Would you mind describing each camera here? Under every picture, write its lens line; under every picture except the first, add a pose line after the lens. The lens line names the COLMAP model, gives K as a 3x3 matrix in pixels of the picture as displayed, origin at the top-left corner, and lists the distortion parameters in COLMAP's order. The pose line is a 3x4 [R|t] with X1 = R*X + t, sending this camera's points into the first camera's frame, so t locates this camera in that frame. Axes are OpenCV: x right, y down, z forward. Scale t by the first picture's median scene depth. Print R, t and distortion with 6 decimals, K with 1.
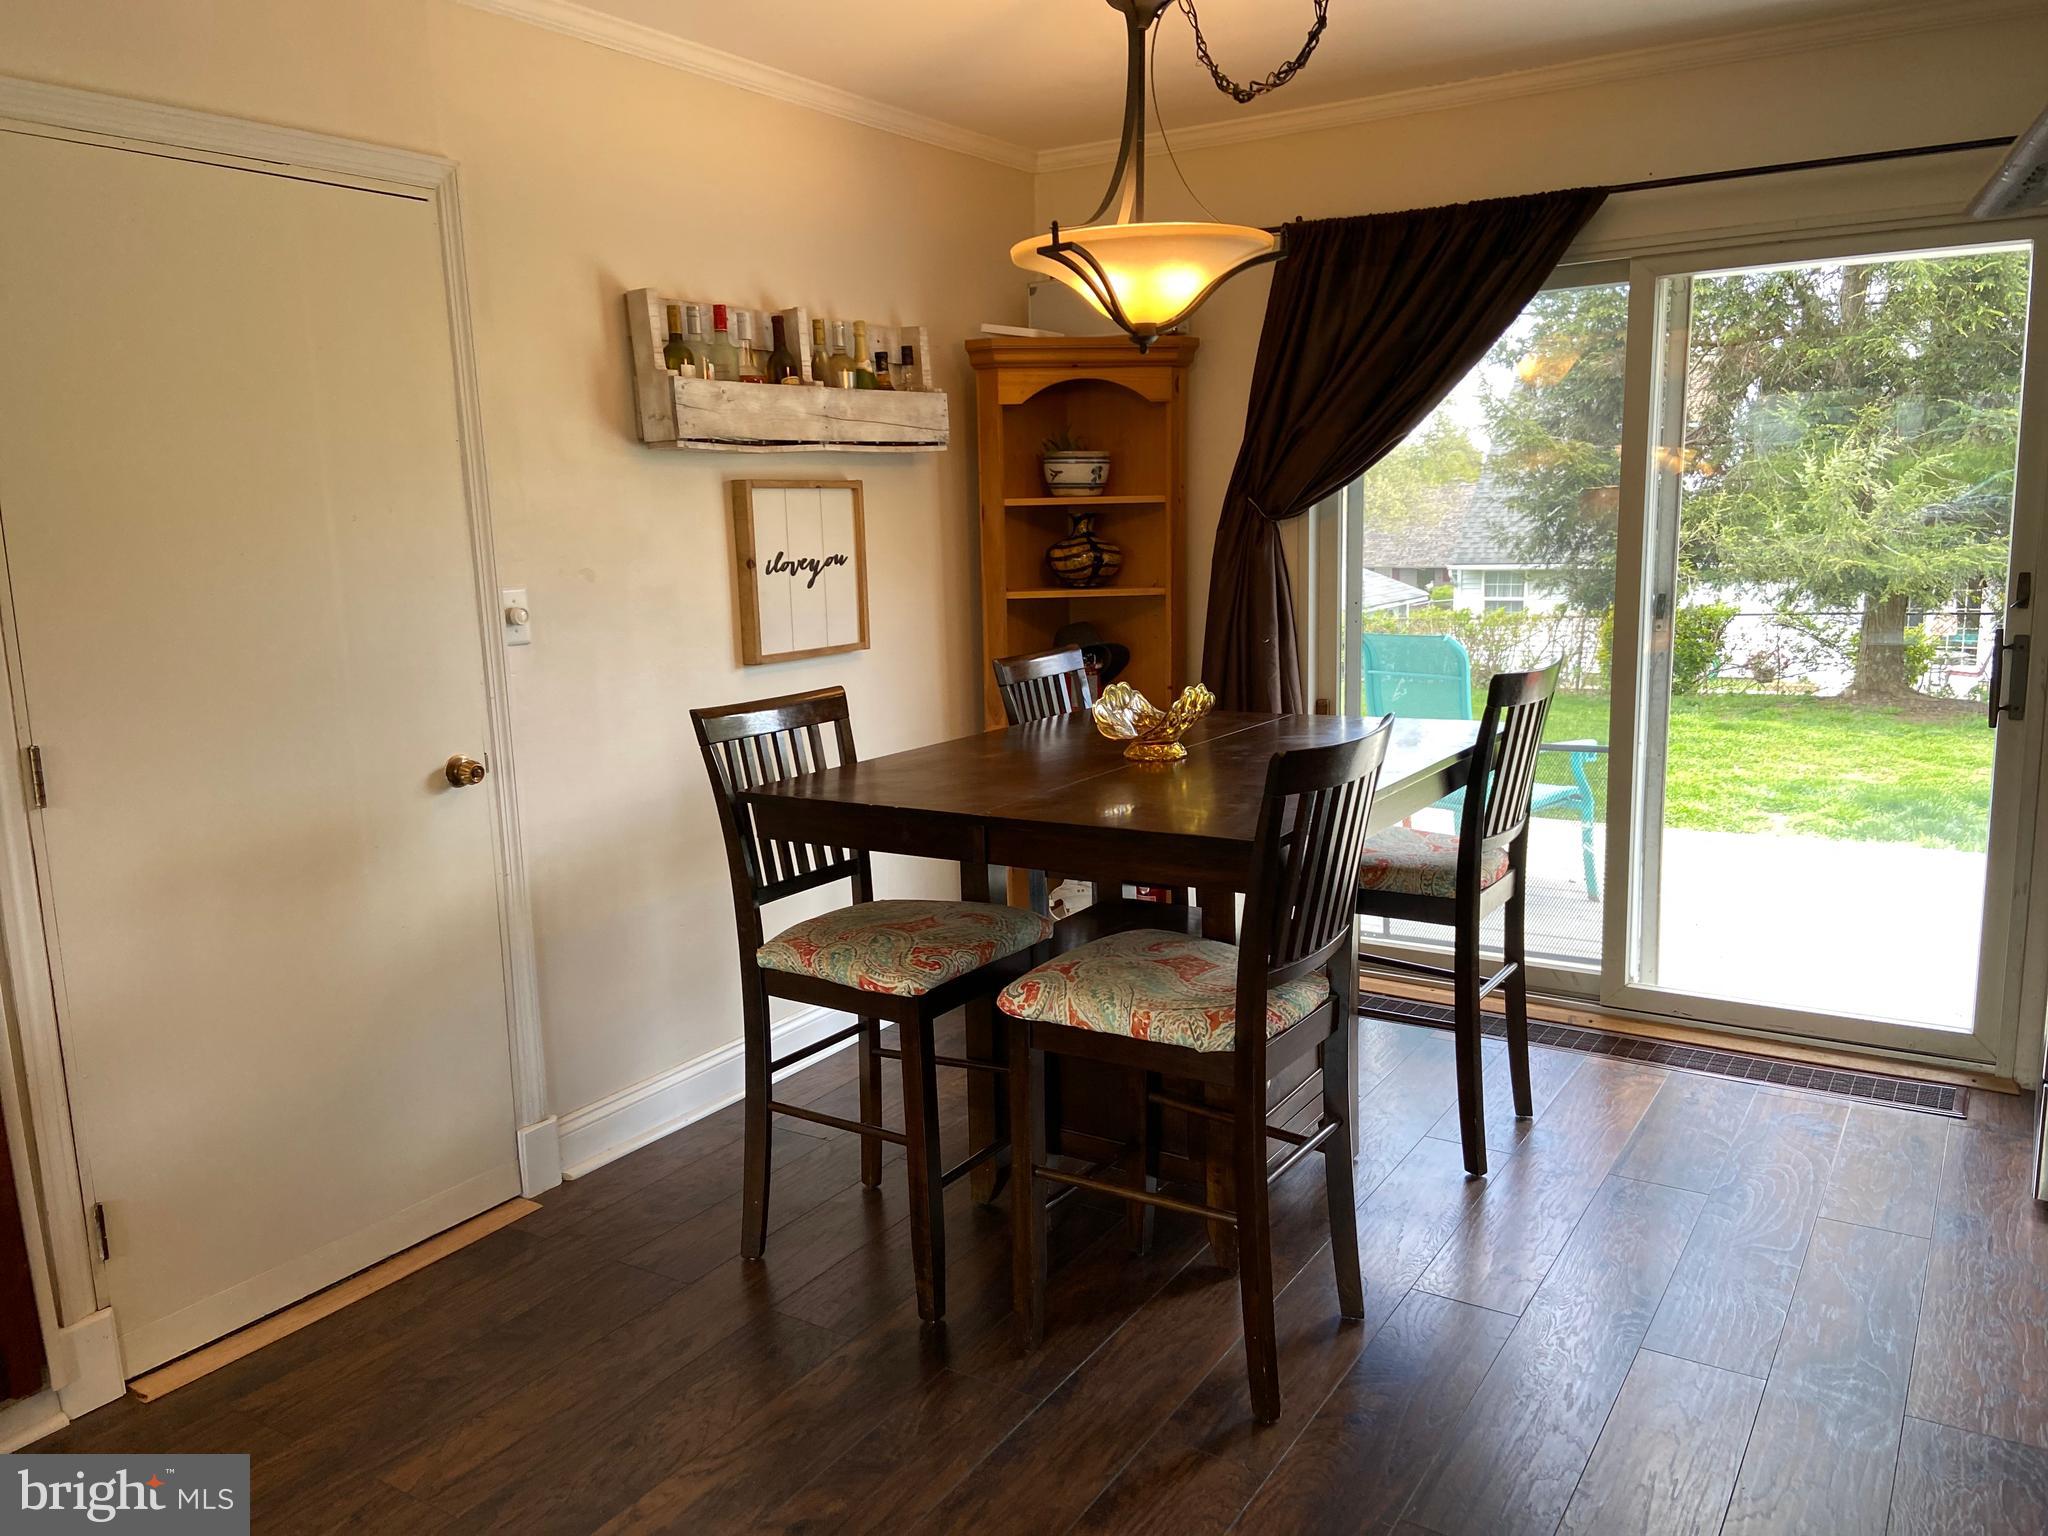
lens RADIAL K [[1522.6, 0, 1041.9], [0, 1522.6, 759.6], [0, 0, 1]] dist [0.121303, -0.149063]
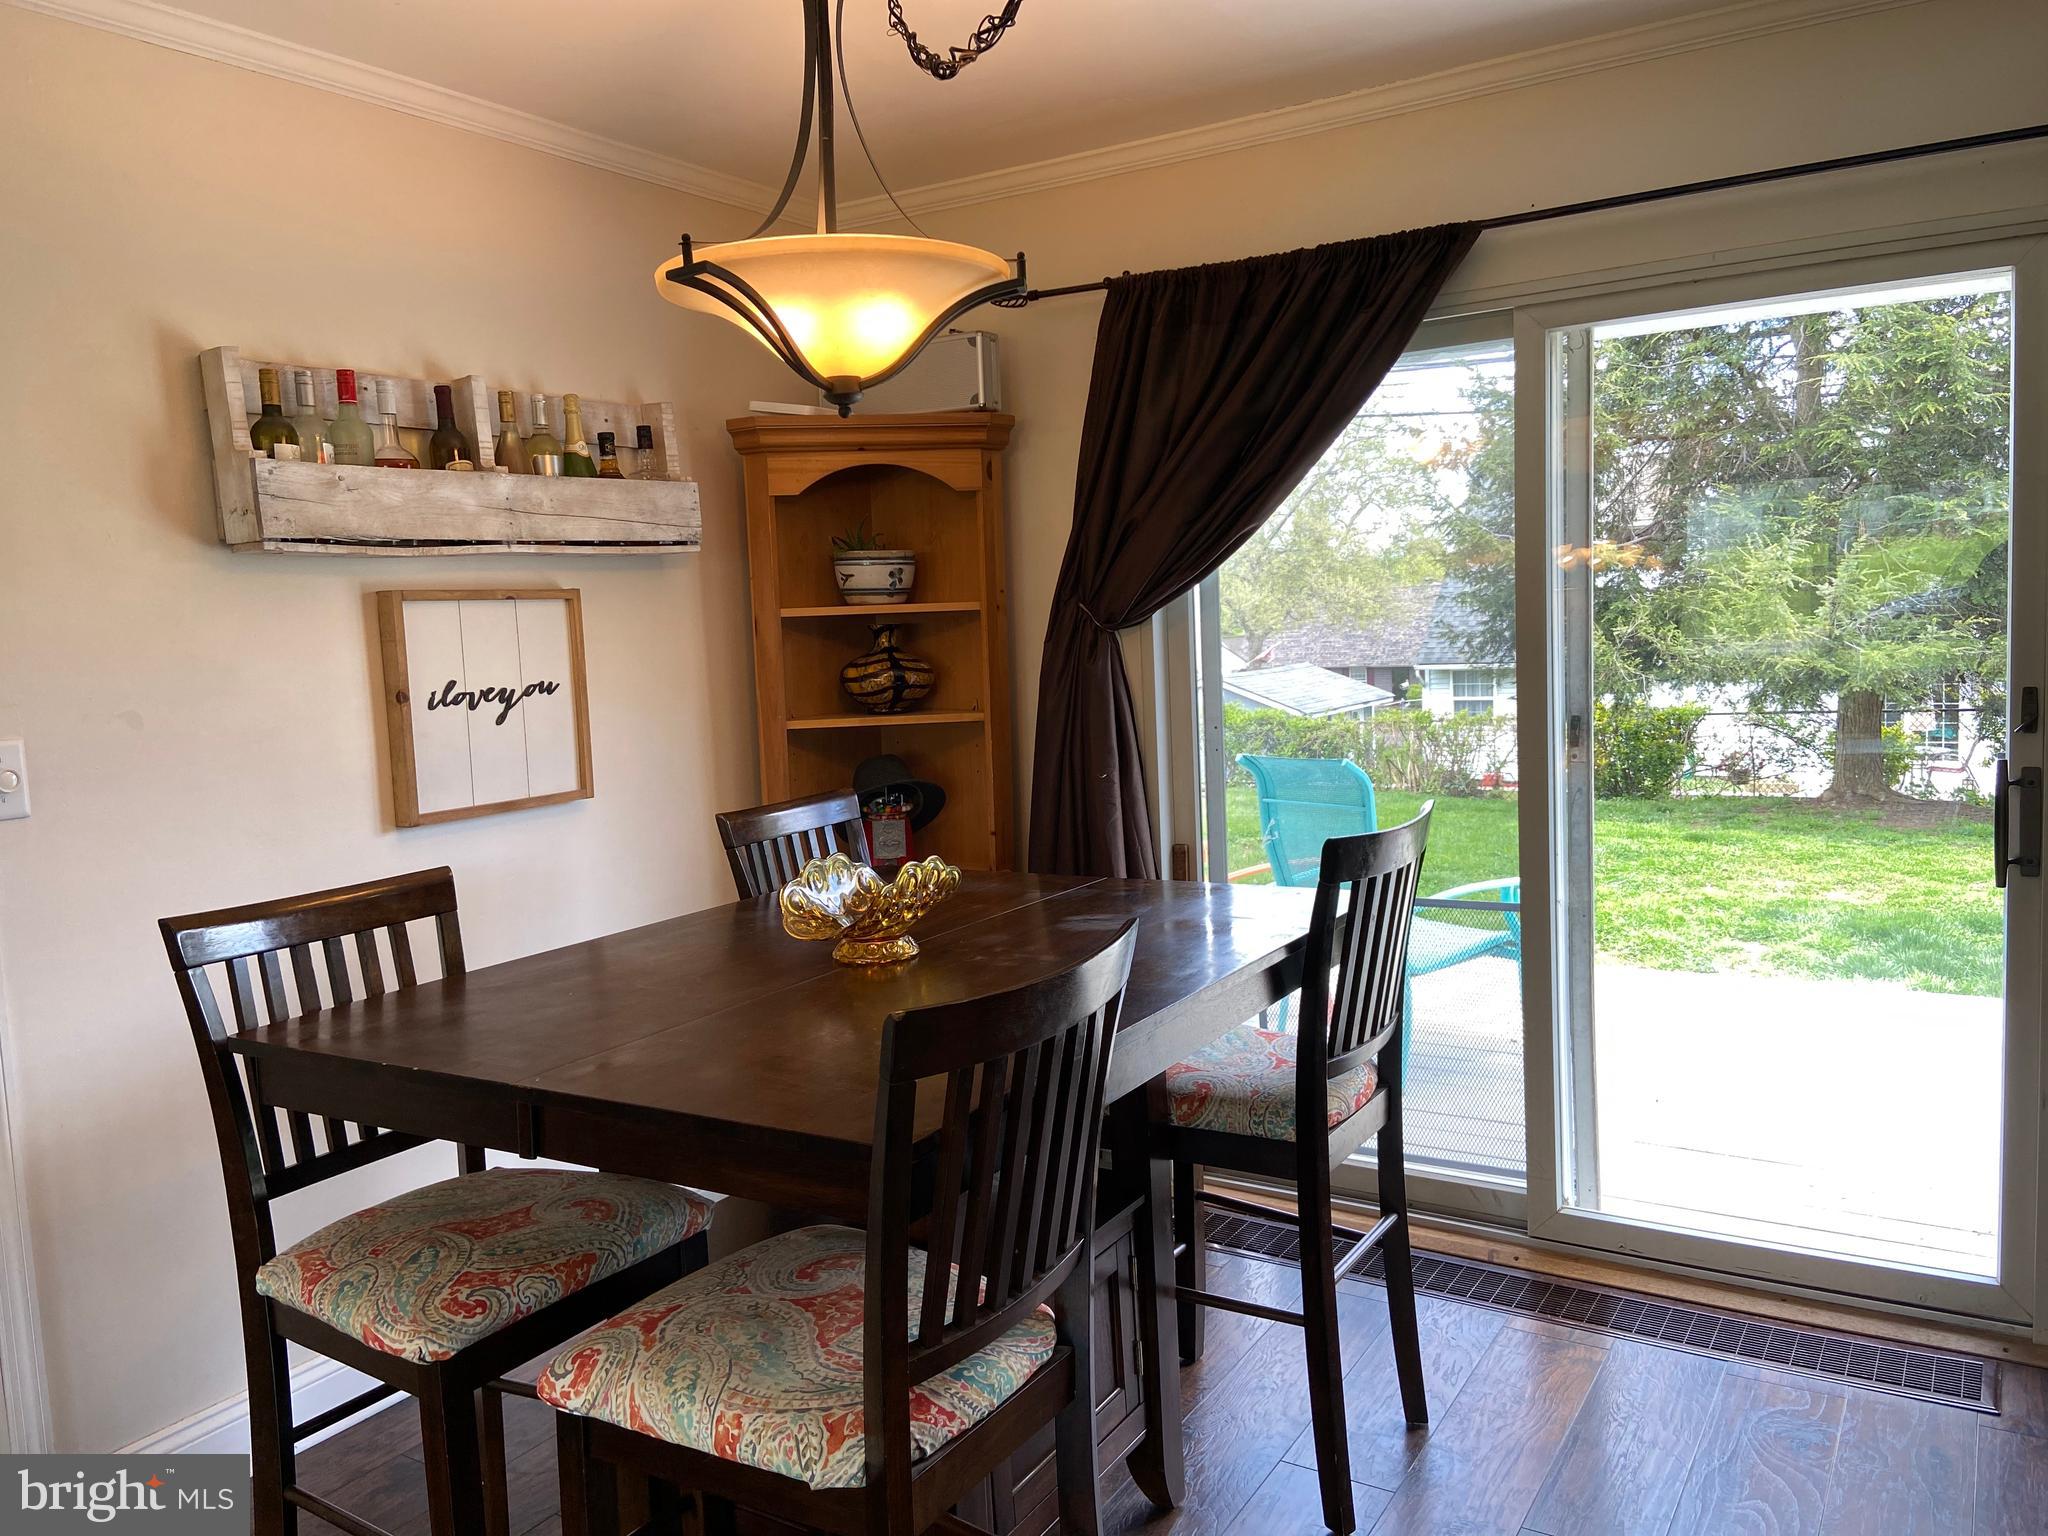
lens RADIAL K [[1521.0, 0, 1033.6], [0, 1521.0, 741.3], [0, 0, 1]] dist [0.124037, -0.157487]
pose [[0.999850, -0.016731, 0.004556, 0.118831], [0.017039, 0.996721, -0.079096, -0.036418], [-0.003218, 0.079161, 0.996857, 0.210417]]
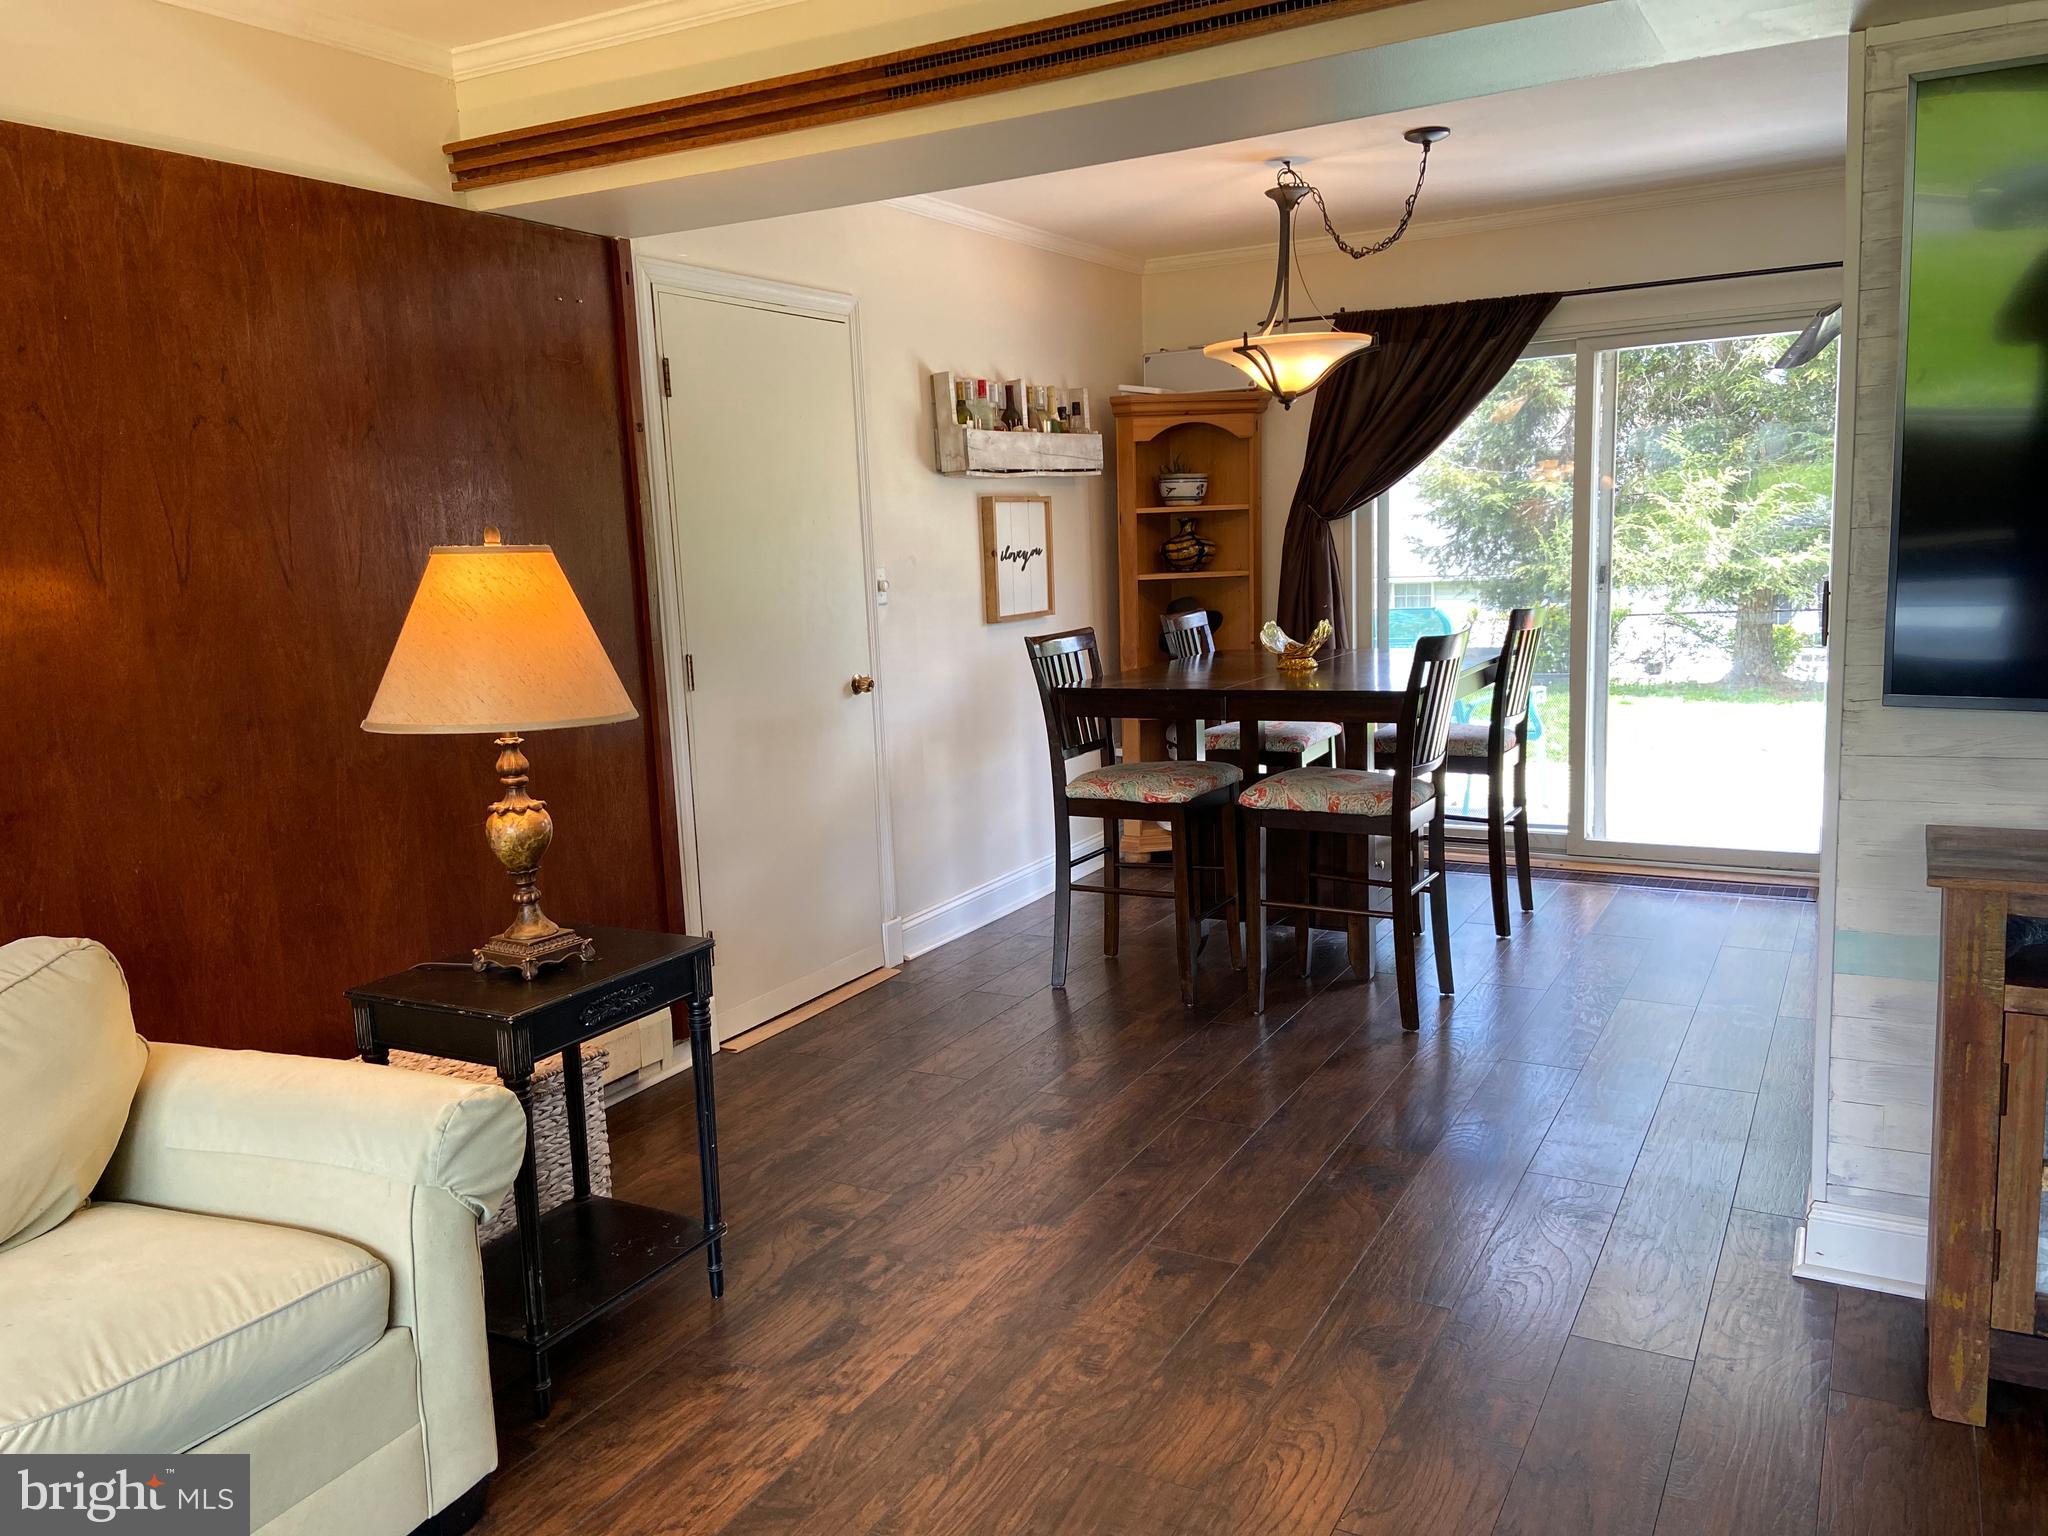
lens RADIAL K [[1527.0, 0, 1024.9], [0, 1527.0, 753.2], [0, 0, 1]] dist [0.128044, -0.167079]
pose [[0.998302, -0.021817, 0.054011, -0.231374], [0.022921, 0.999539, -0.019914, 0.088228], [-0.053551, 0.021118, 0.998342, -0.435927]]
